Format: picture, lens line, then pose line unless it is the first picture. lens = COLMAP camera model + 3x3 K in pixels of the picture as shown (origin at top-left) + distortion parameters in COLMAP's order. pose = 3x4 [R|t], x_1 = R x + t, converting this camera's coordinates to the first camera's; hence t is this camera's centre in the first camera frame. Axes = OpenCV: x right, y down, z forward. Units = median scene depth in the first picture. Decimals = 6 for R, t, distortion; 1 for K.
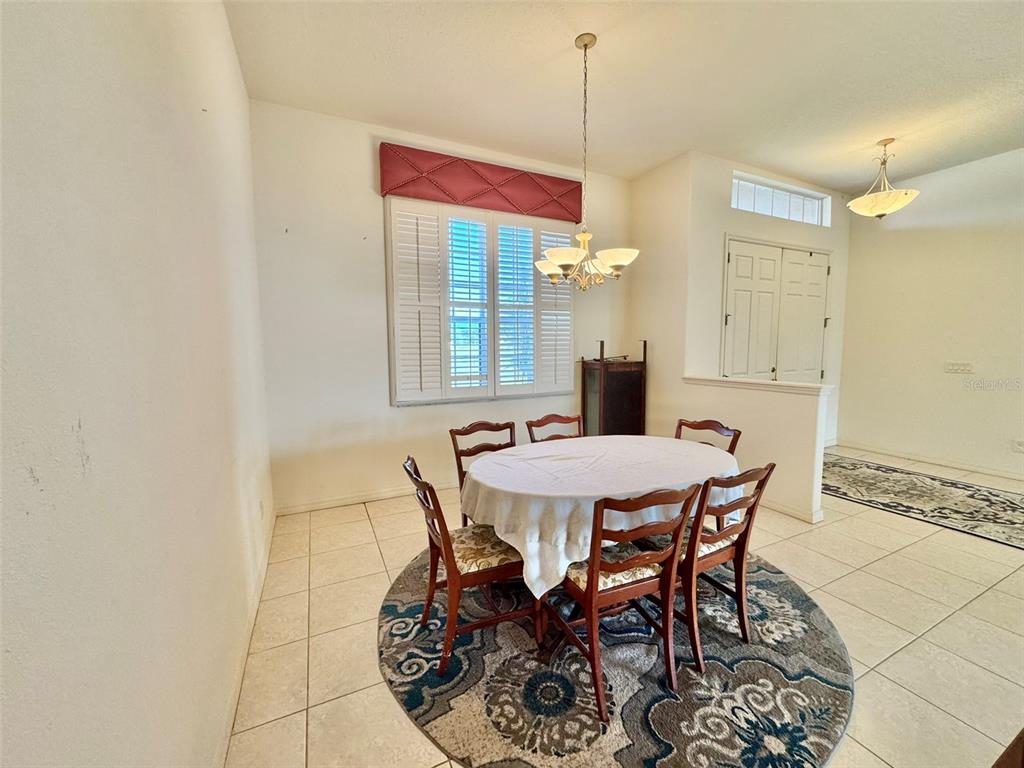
lens RADIAL K [[409.3, 0, 513.5], [0, 409.3, 383.5], [0, 0, 1]] dist [-0.003814, 0.000425]
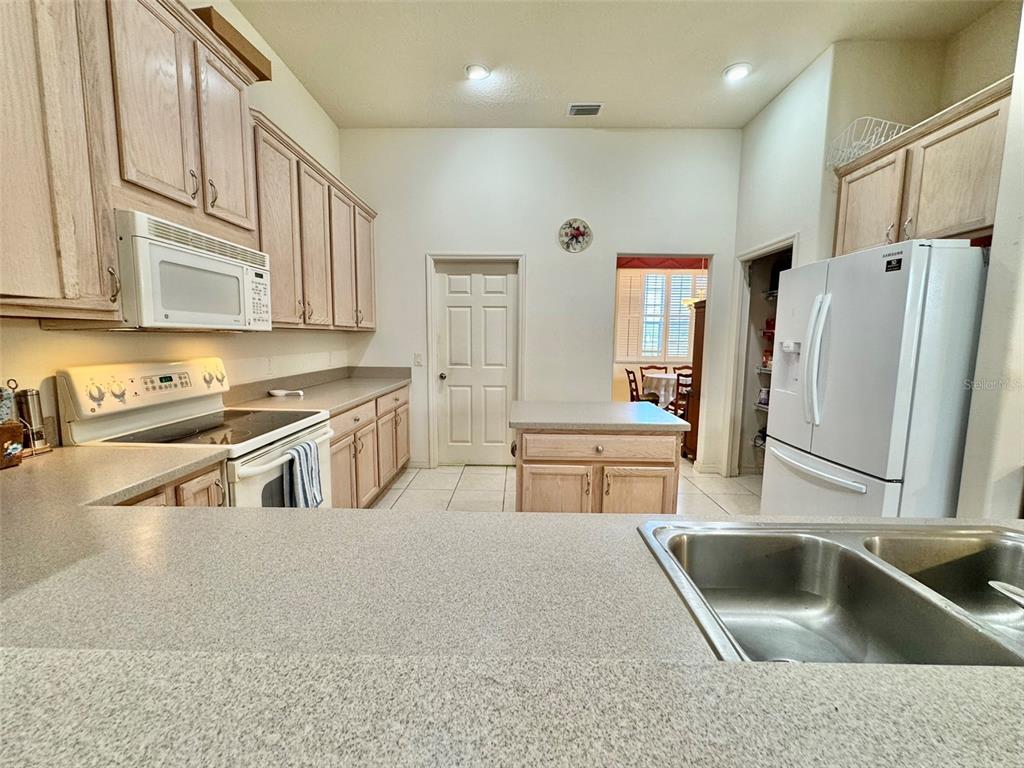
lens RADIAL K [[409.3, 0, 513.9], [0, 409.3, 382.4], [0, 0, 1]] dist [-0.003814, 0.000425]
pose [[0.892590, 0.065893, -0.446029, 0.317709], [-0.060690, 0.997819, 0.025957, 0.204261], [0.446766, 0.003900, 0.894642, -1.810336]]
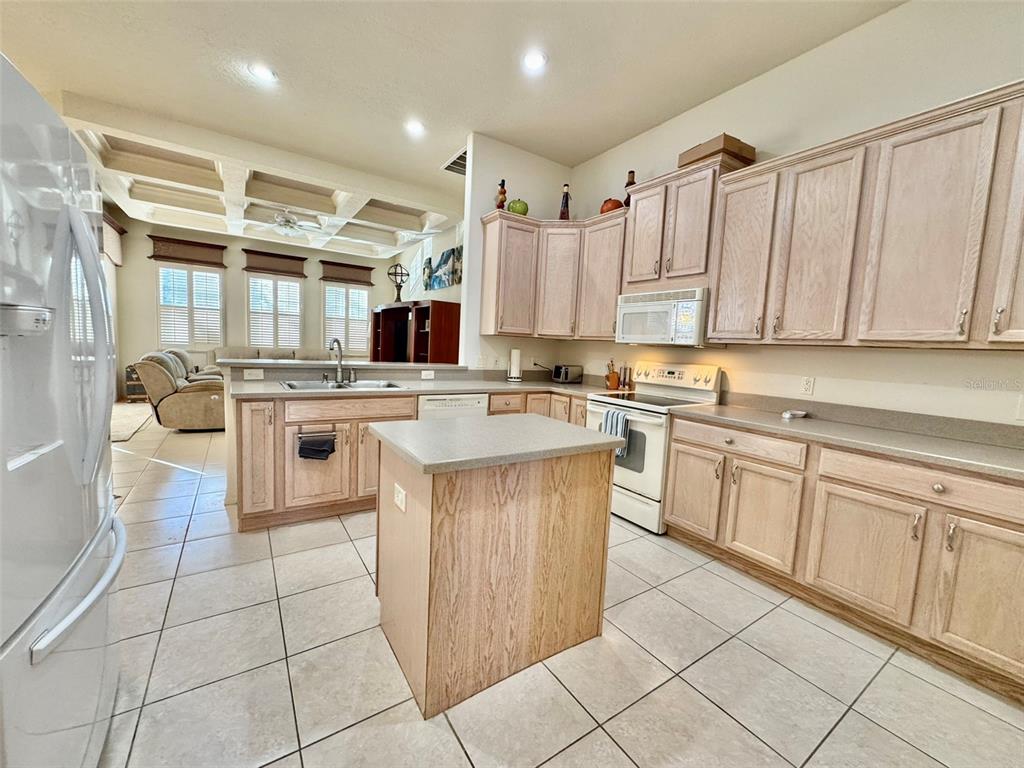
lens RADIAL K [[409.3, 0, 512.2], [0, 409.3, 382.8], [0, 0, 1]] dist [-0.003814, 0.000425]
pose [[-0.990504, -0.030890, -0.133970, 0.117942], [-0.055830, 0.980844, 0.186621, 0.065337], [0.125639, 0.192329, -0.973255, -0.173504]]
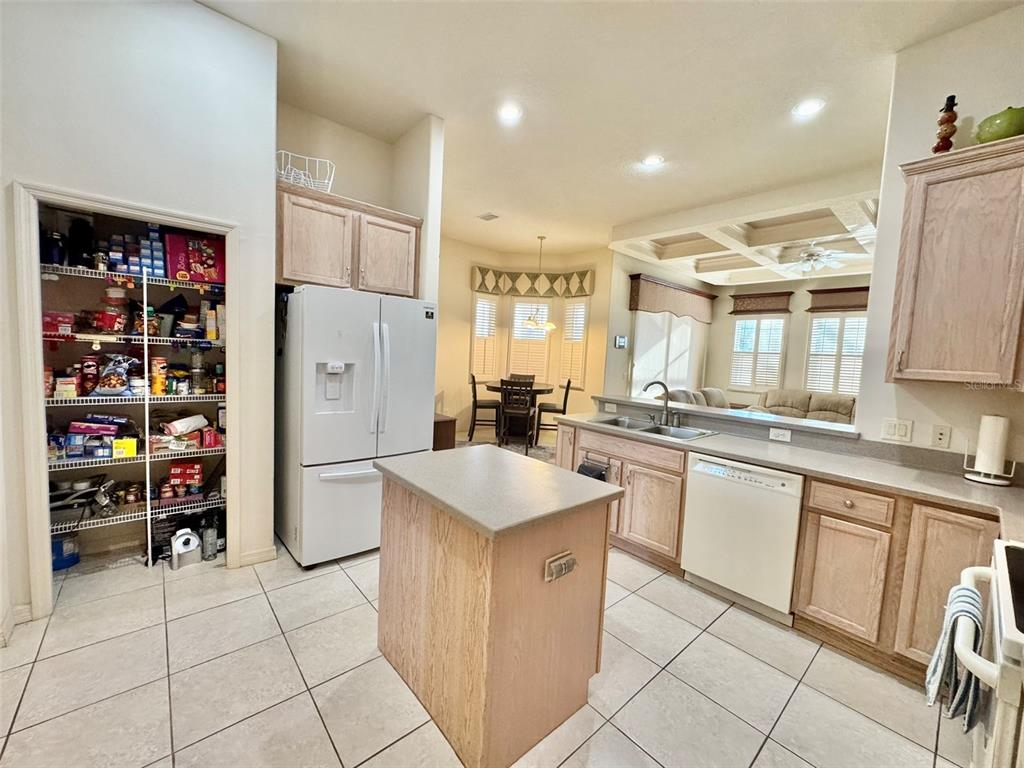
lens RADIAL K [[409.3, 0, 512.3], [0, 409.3, 382.7], [0, 0, 1]] dist [-0.003814, 0.000425]
pose [[-0.259919, -0.076739, 0.962576, -0.642696], [0.045840, 0.994733, 0.091681, 0.061990], [-0.964542, 0.067954, -0.255032, -0.728561]]
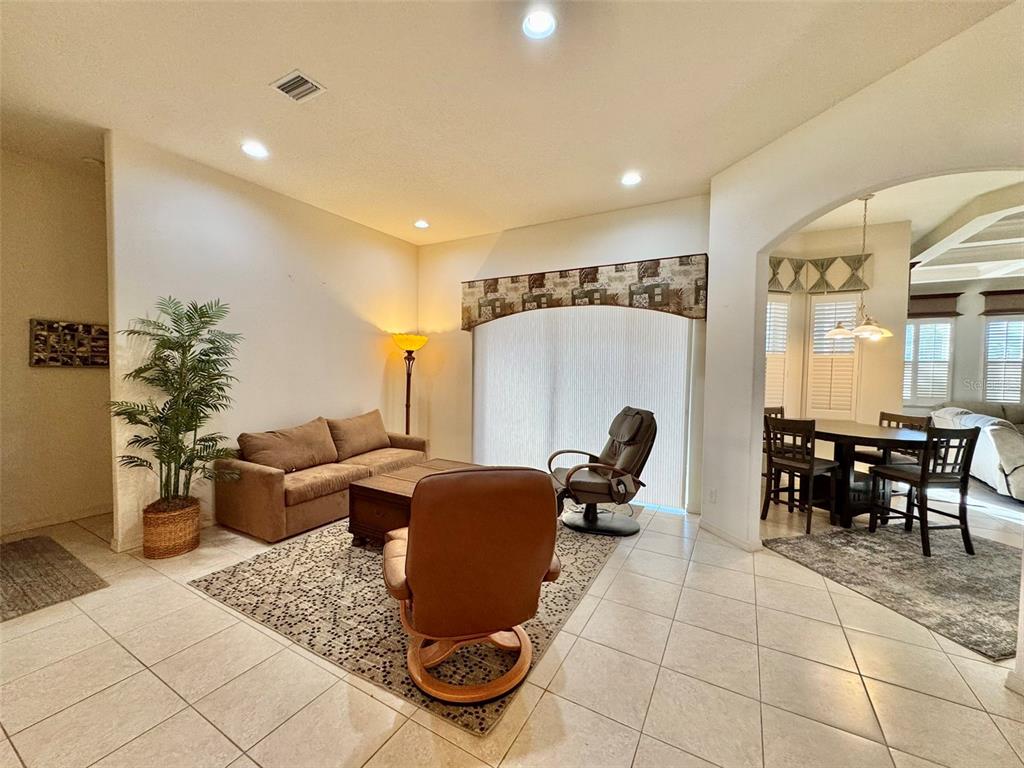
lens RADIAL K [[409.3, 0, 511.8], [0, 409.3, 383.0], [0, 0, 1]] dist [-0.003814, 0.000425]
pose [[-0.563090, -0.030153, 0.825846, 1.289599], [0.073198, 0.993586, 0.086186, -0.100230], [-0.823148, 0.108981, -0.557271, 0.562697]]
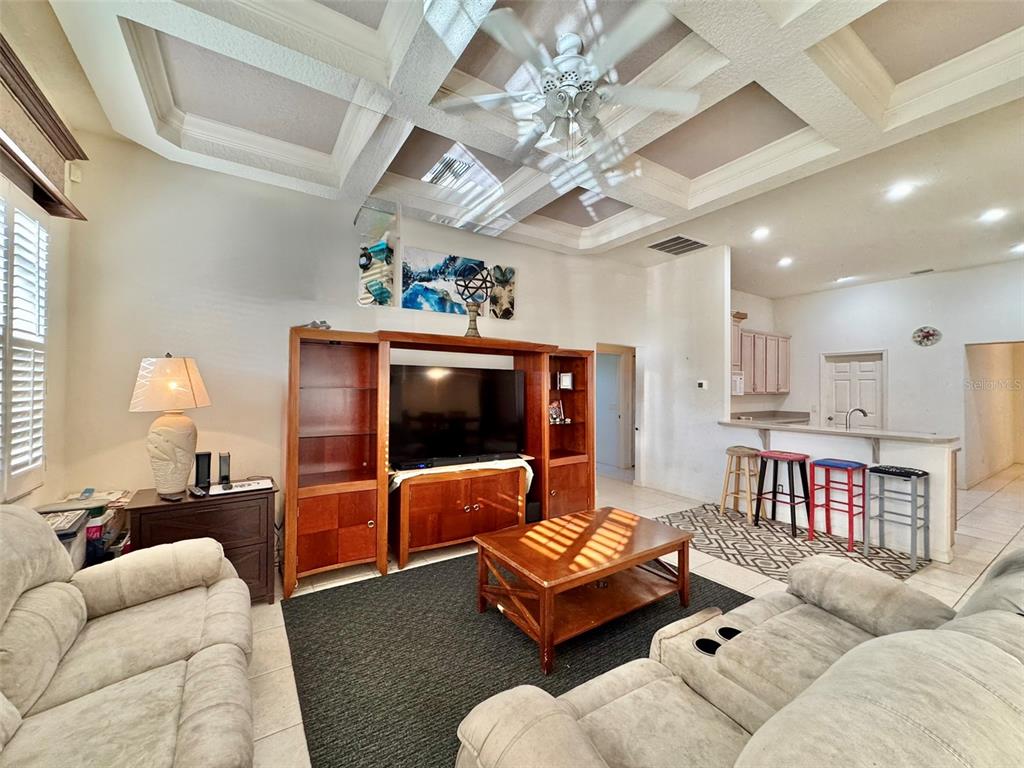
lens RADIAL K [[409.3, 0, 514.8], [0, 409.3, 385.0], [0, 0, 1]] dist [-0.003814, 0.000425]
pose [[0.121428, 0.002243, -0.992598, 2.012469], [-0.102950, 0.994633, -0.010347, 0.266661], [0.987247, 0.103444, 0.121007, -3.129836]]
